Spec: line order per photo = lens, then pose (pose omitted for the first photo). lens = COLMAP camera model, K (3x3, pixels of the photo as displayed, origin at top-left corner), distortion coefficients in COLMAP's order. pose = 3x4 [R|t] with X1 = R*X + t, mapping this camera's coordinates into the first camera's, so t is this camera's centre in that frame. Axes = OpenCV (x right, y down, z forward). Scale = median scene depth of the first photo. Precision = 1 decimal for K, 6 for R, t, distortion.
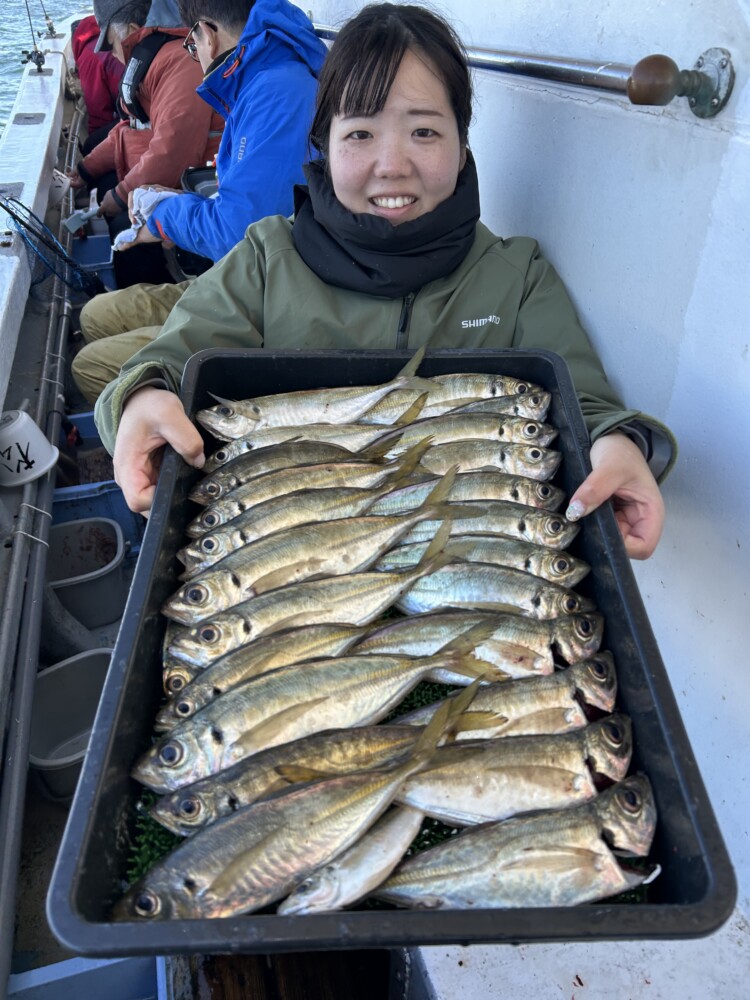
lens RADIAL K [[743.9, 0, 375.0], [0, 743.9, 500.0], [0, 0, 1]] dist [-0.036705, 0.003180]
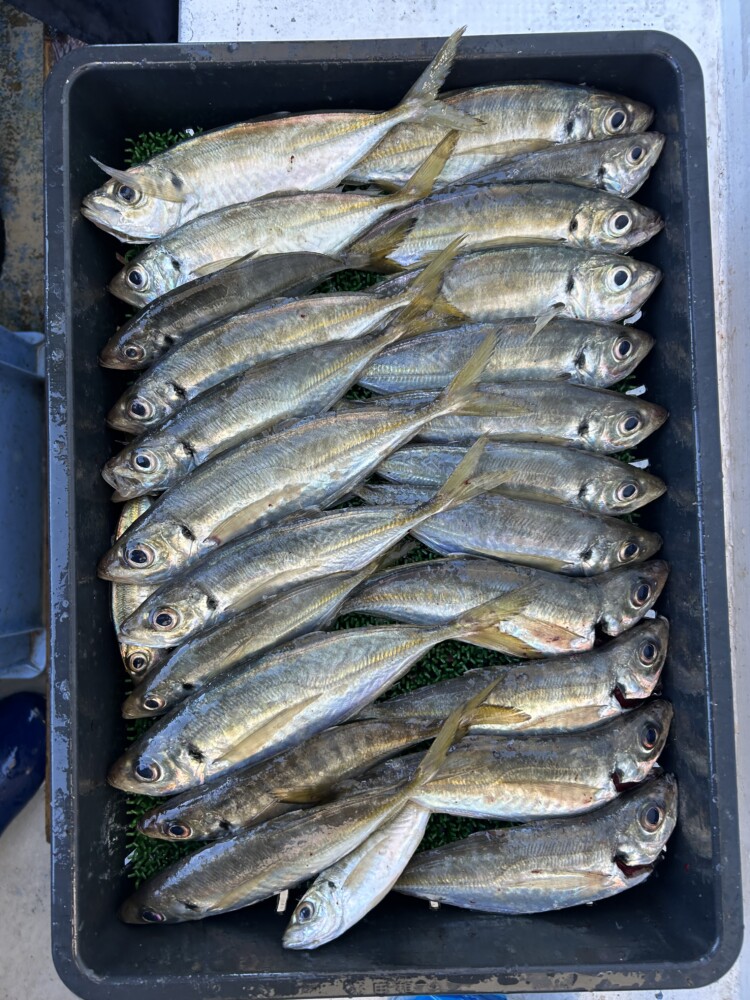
lens RADIAL K [[743.9, 0, 375.0], [0, 743.9, 500.0], [0, 0, 1]] dist [-0.036705, 0.003180]
pose [[0.999950, -0.009240, 0.003796, -0.002472], [0.004353, 0.745050, 0.666995, -0.417193], [-0.008991, -0.666945, 0.745053, 0.473097]]
